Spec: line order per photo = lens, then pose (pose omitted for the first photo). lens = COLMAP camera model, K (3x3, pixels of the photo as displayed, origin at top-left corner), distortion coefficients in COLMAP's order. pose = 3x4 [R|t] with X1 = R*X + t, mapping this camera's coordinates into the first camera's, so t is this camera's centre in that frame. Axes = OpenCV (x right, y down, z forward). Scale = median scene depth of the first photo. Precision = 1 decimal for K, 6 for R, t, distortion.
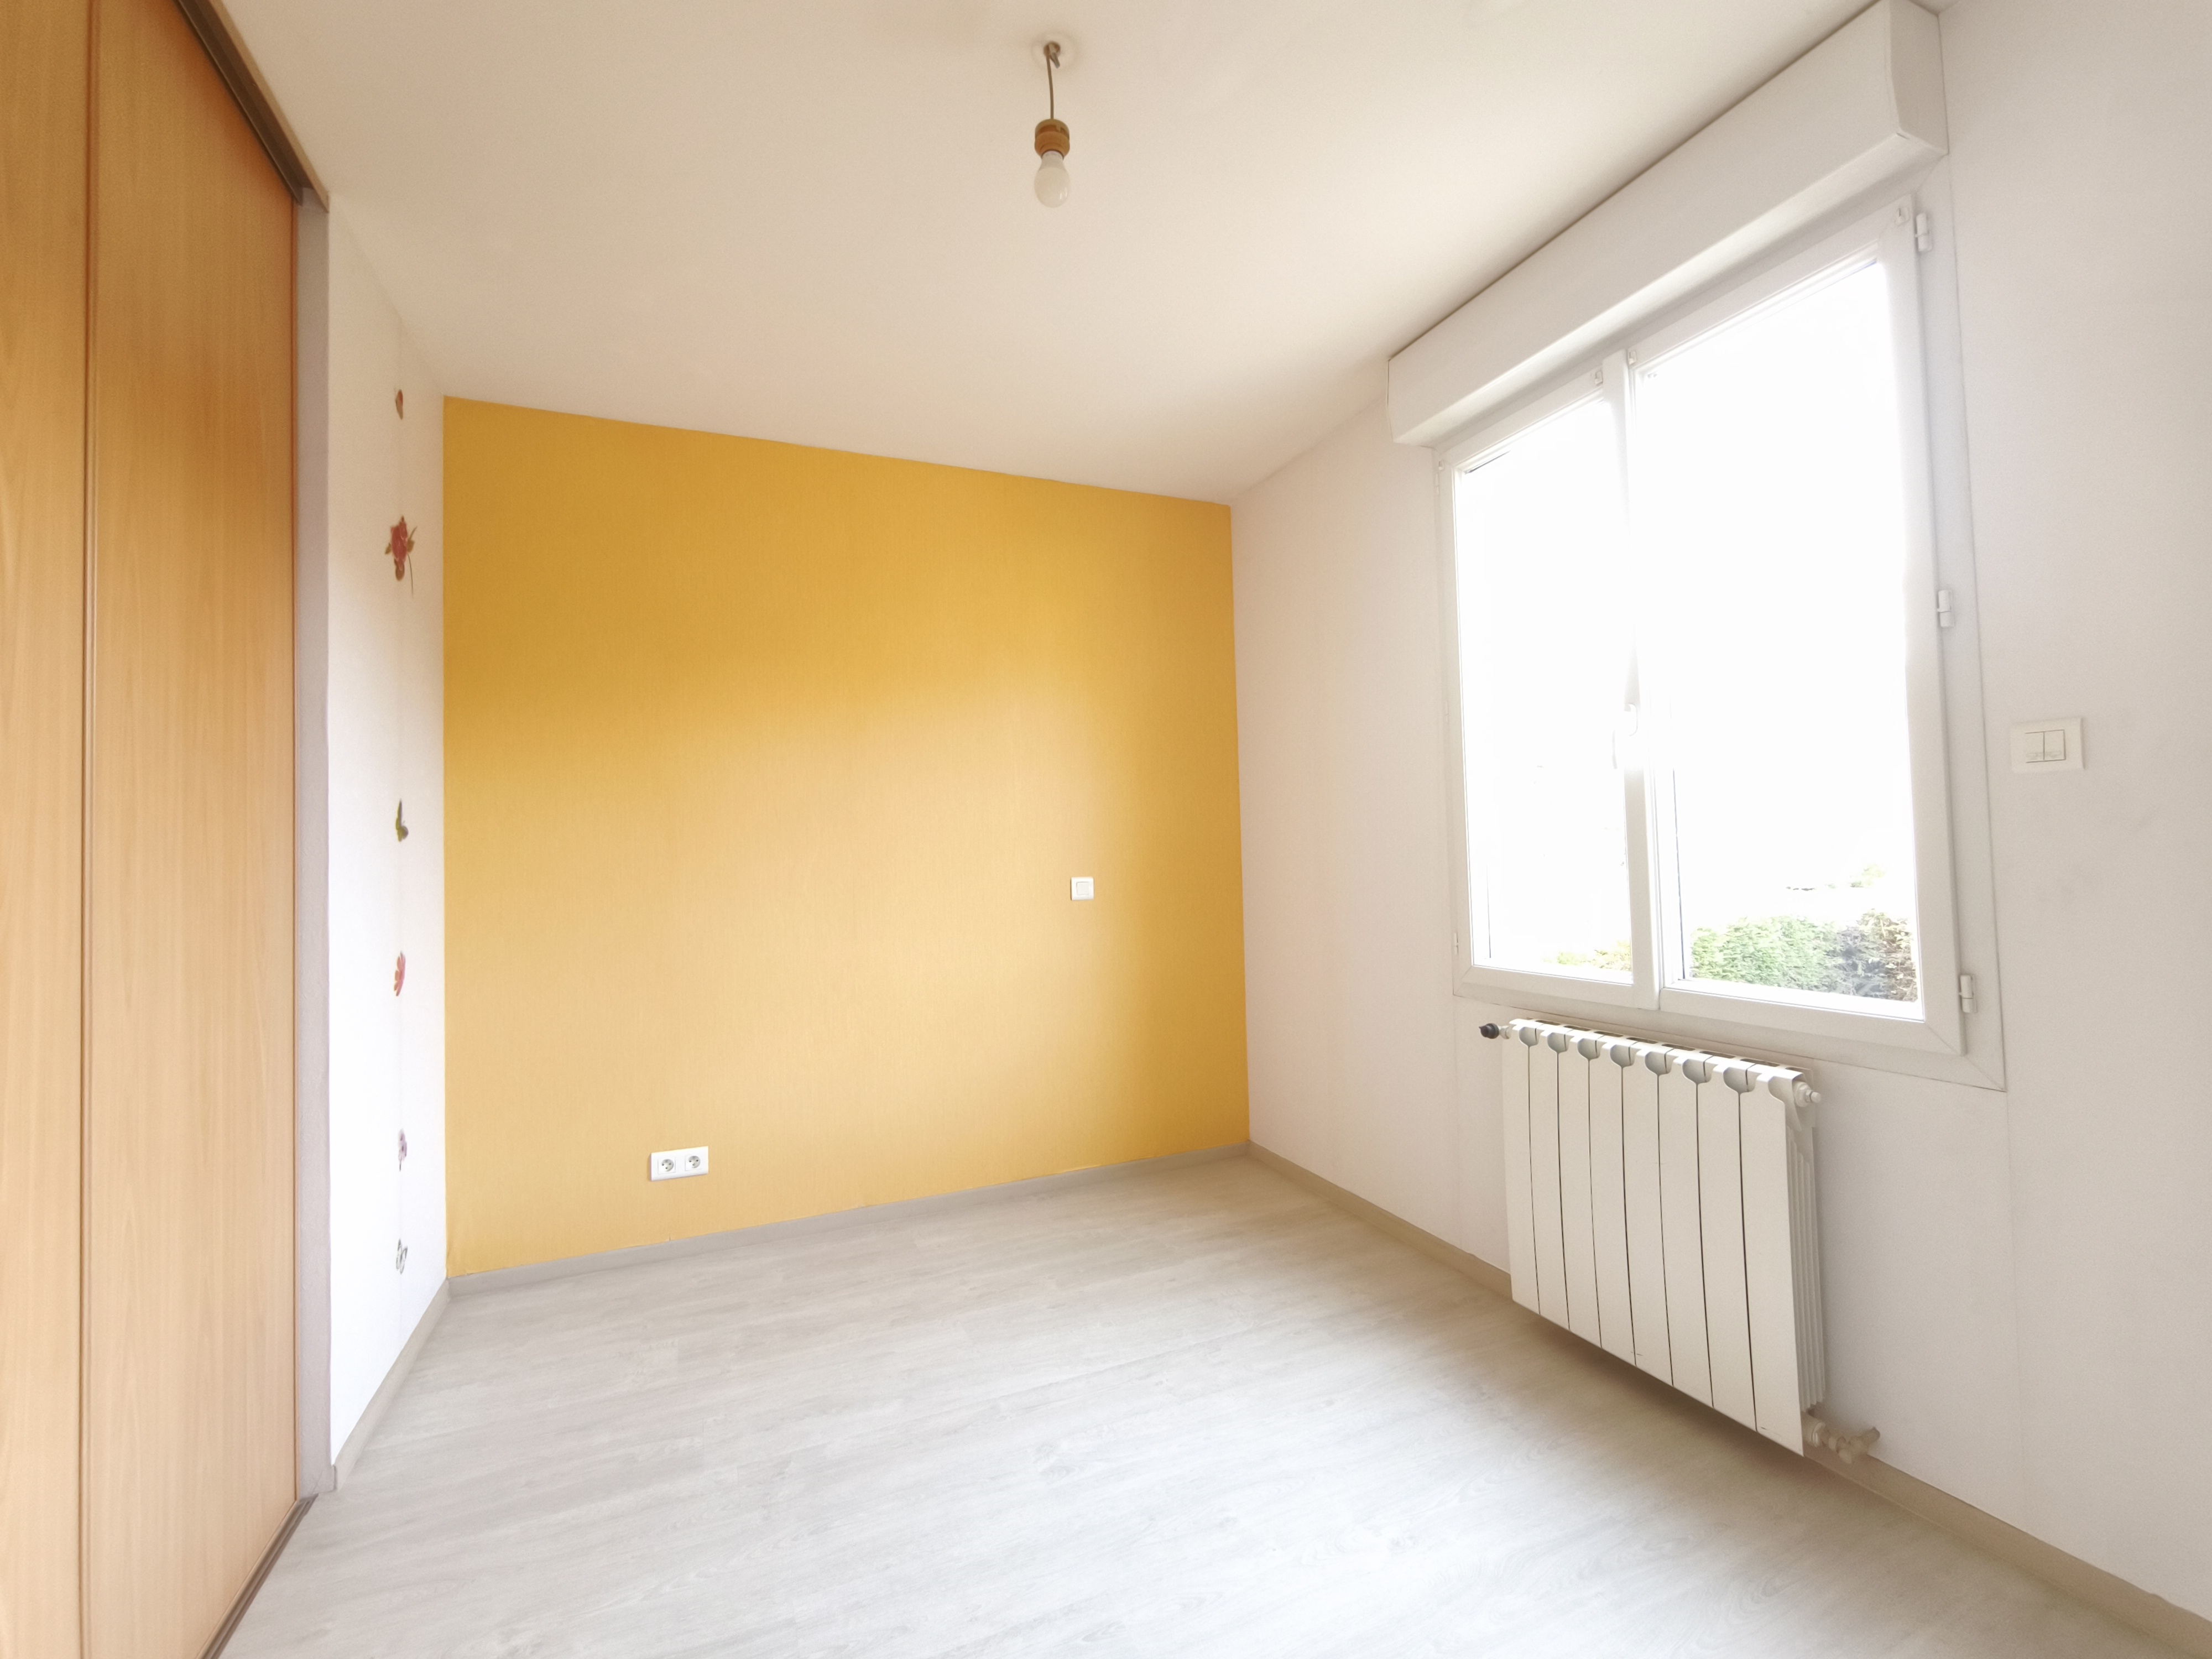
lens RADIAL K [[943.6, 0, 1107.6], [0, 943.6, 833.8], [0, 0, 1]] dist [-0.000189, 0.000164]
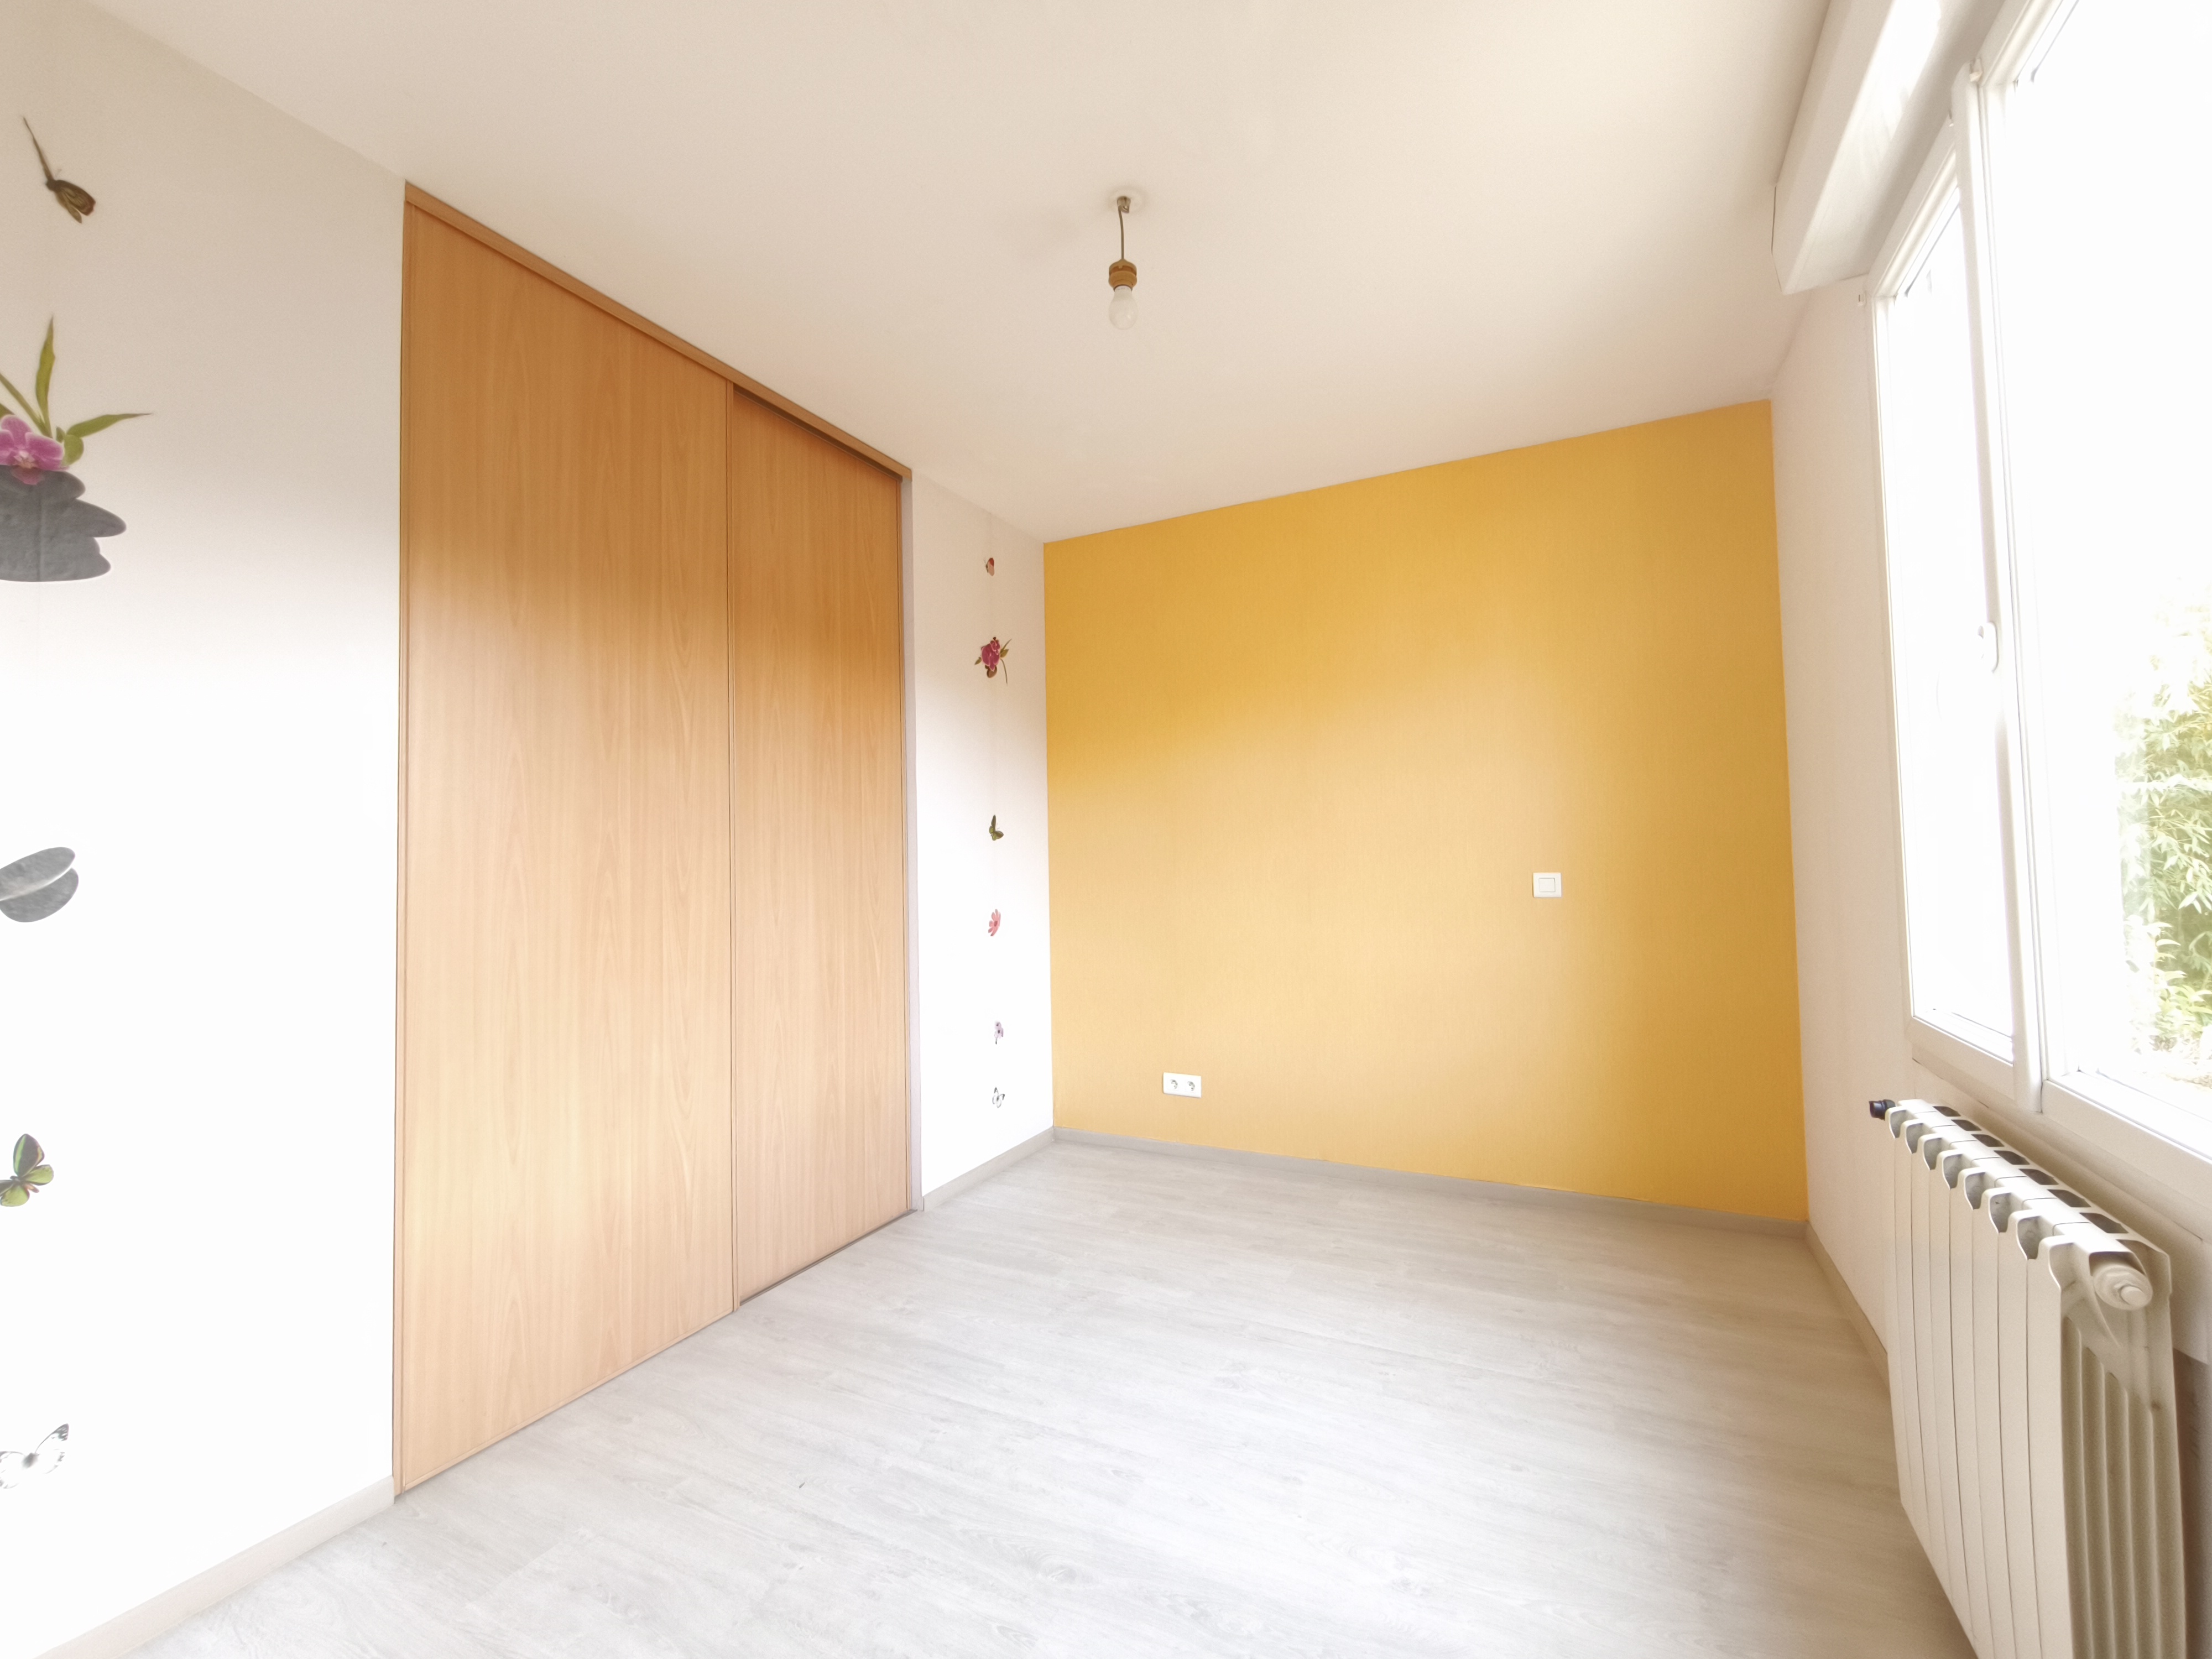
lens RADIAL K [[948.8, 0, 1106.0], [0, 948.8, 829.5], [0, 0, 1]] dist [-0.000648, 0.006768]
pose [[0.634763, -0.009713, -0.772646, 0.614658], [0.022584, 0.999727, 0.005986, -0.015745], [0.772377, -0.021250, 0.634809, 0.121521]]
